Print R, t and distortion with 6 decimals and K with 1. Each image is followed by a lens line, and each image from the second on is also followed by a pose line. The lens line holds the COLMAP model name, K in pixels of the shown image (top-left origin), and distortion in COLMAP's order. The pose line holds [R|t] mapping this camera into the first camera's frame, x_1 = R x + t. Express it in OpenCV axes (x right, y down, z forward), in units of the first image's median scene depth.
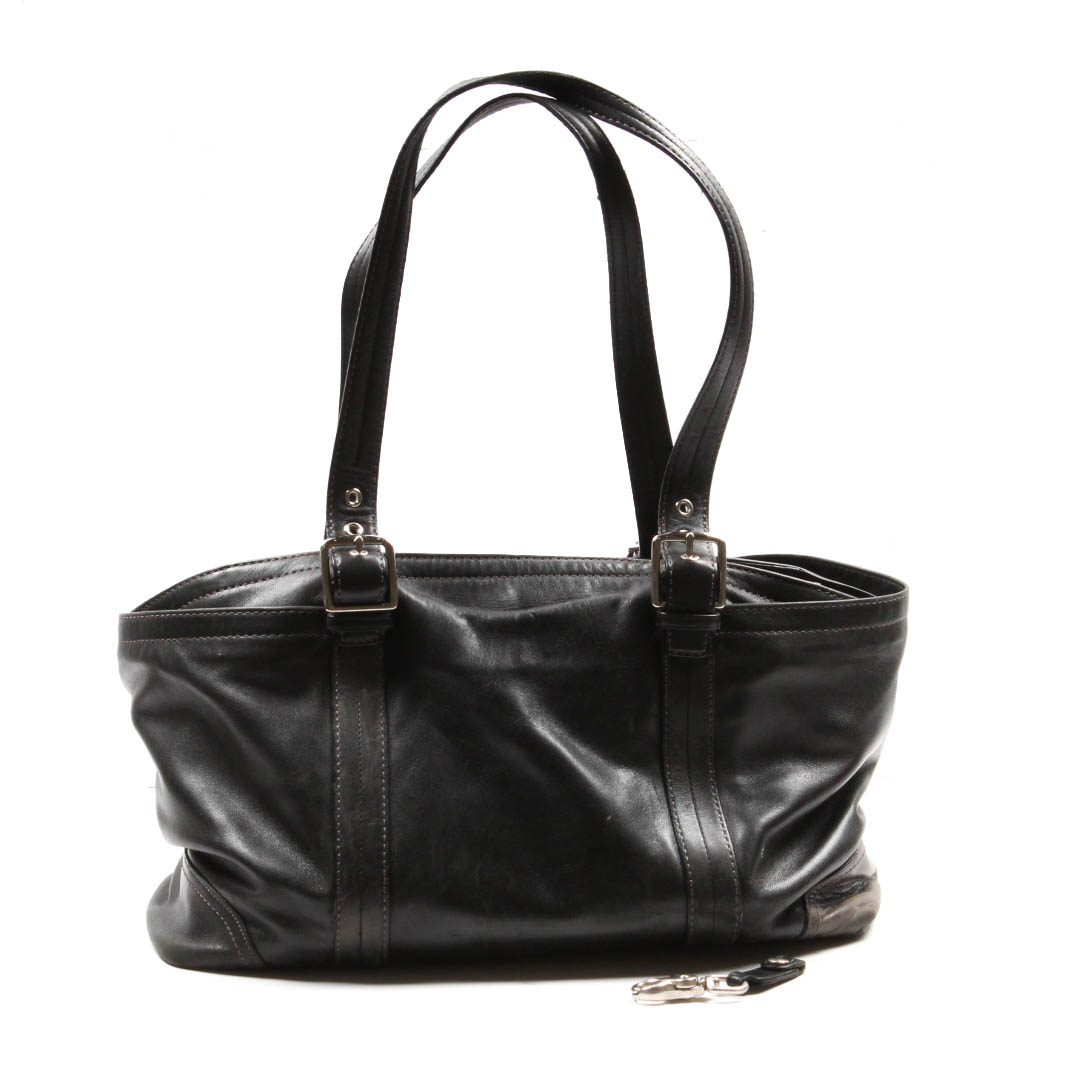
lens RADIAL K [[4293.3, 0, 535.4], [0, 4293.3, 533.7], [0, 0, 1]] dist [0.257931, 0.000000]
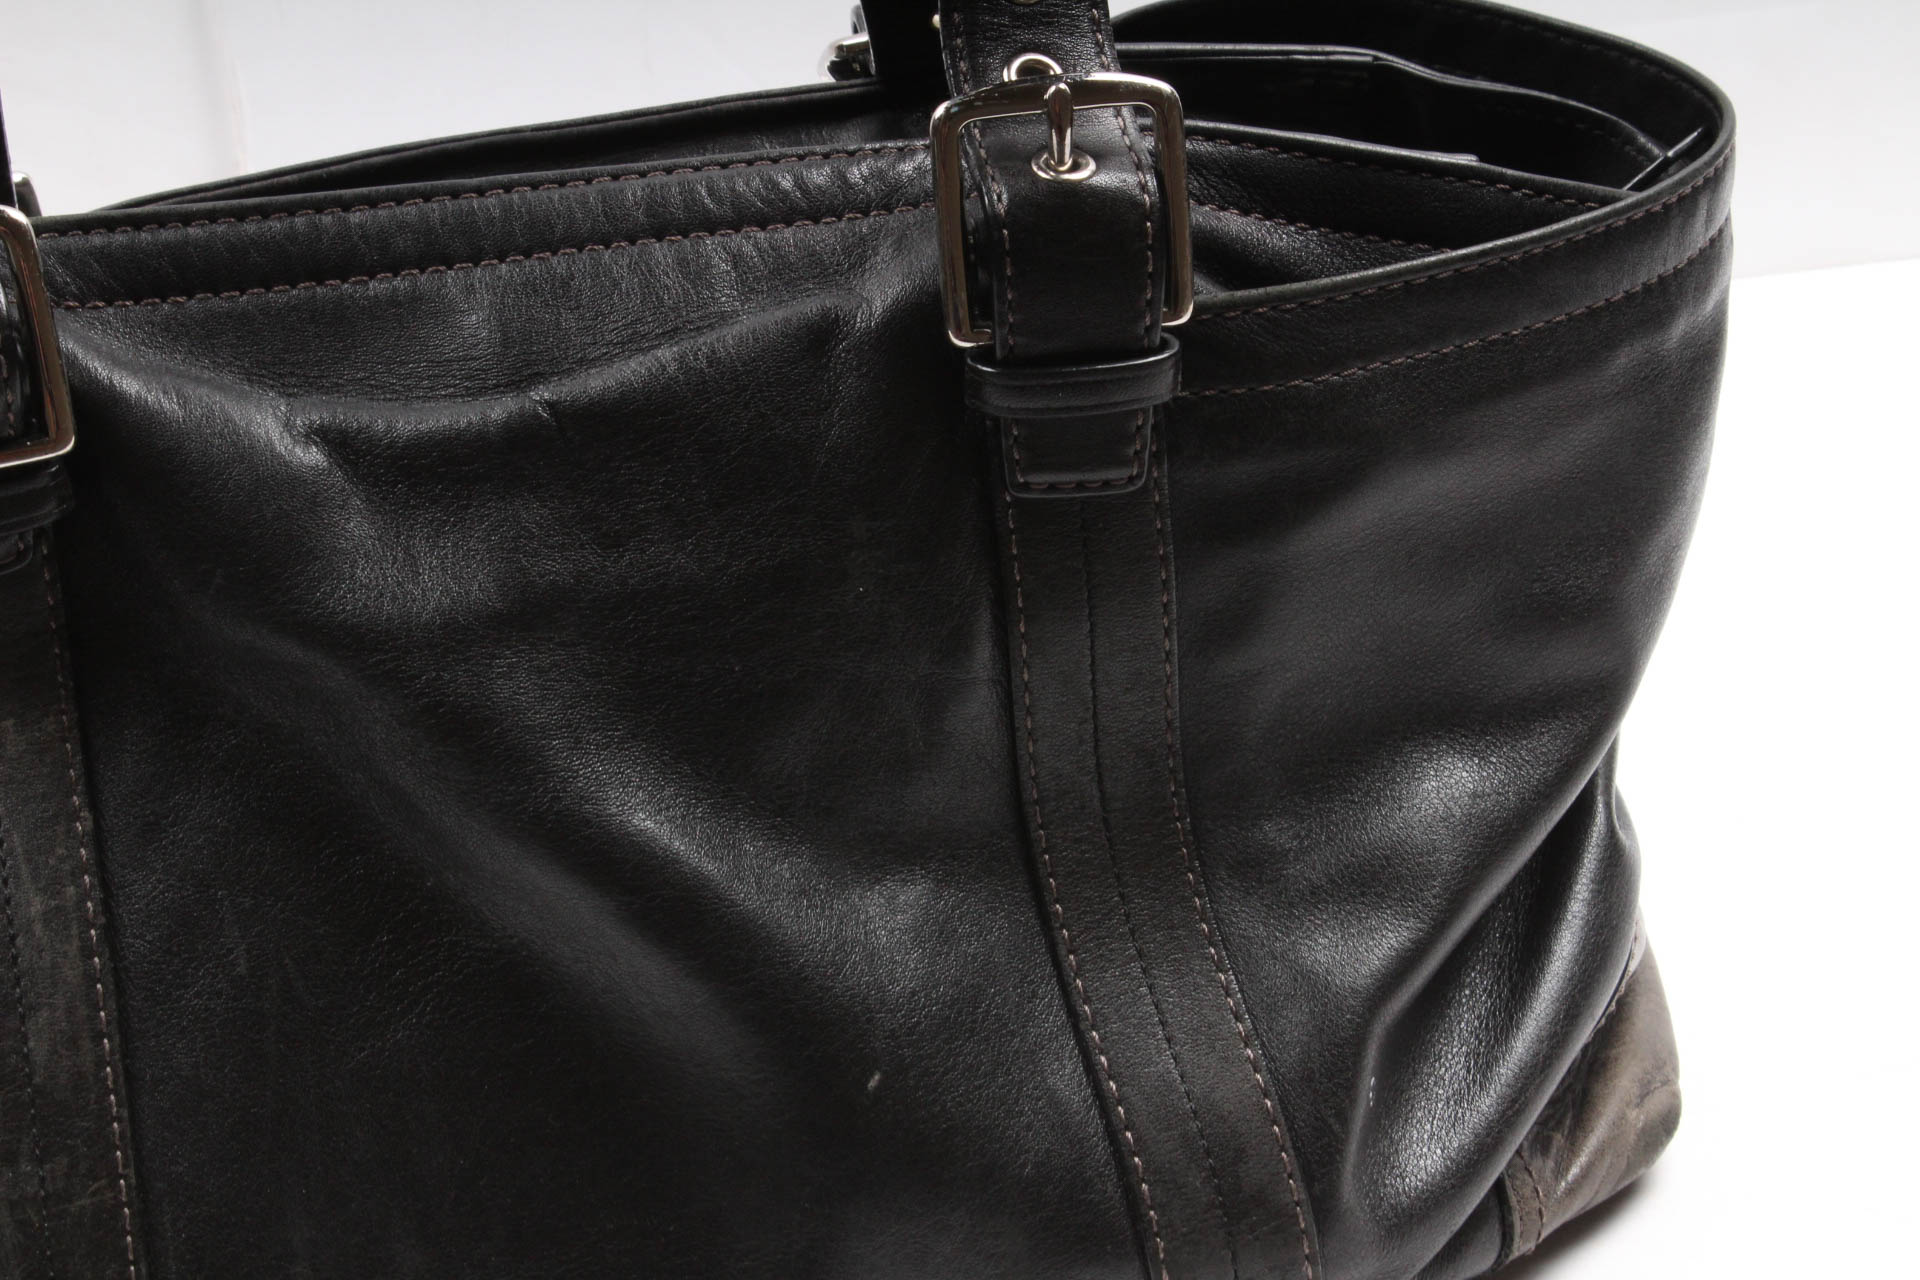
lens RADIAL K [[4283.6, 0, 964.3], [0, 4283.6, 622.5], [0, 0, 1]] dist [0.048883, 0.000000]
pose [[0.993493, -0.104575, 0.045118, 0.013015], [0.085005, 0.944488, 0.317360, -0.058253], [-0.075801, -0.311460, 0.947231, 0.716078]]
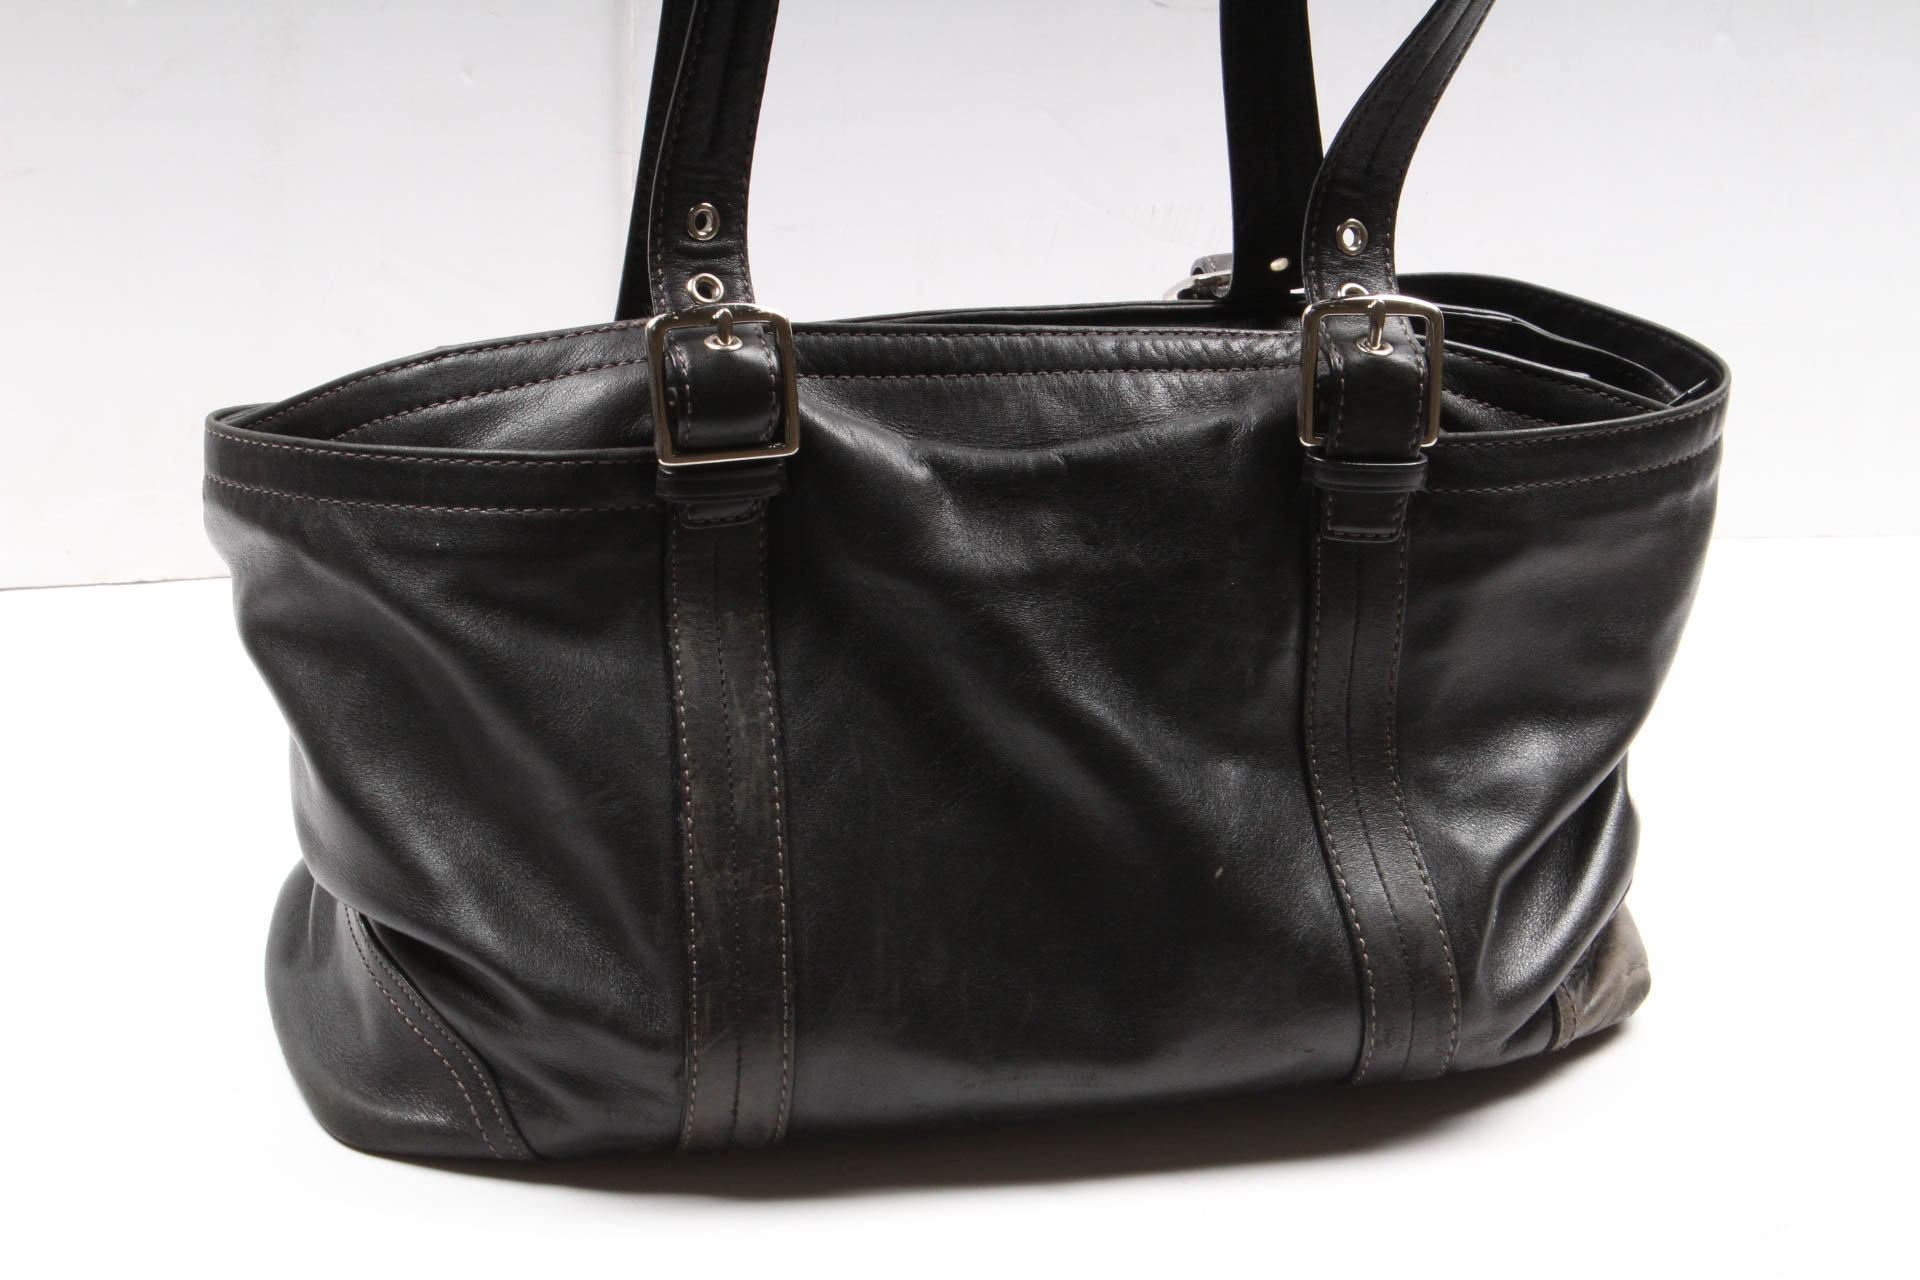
lens RADIAL K [[4437.1, 0, 970.0], [0, 4437.1, 590.0], [0, 0, 1]] dist [0.108214, 0.000000]
pose [[0.988638, -0.007141, 0.150144, -0.089434], [-0.025256, 0.976778, 0.212758, -0.076430], [-0.148177, -0.214133, 0.965500, 0.498539]]
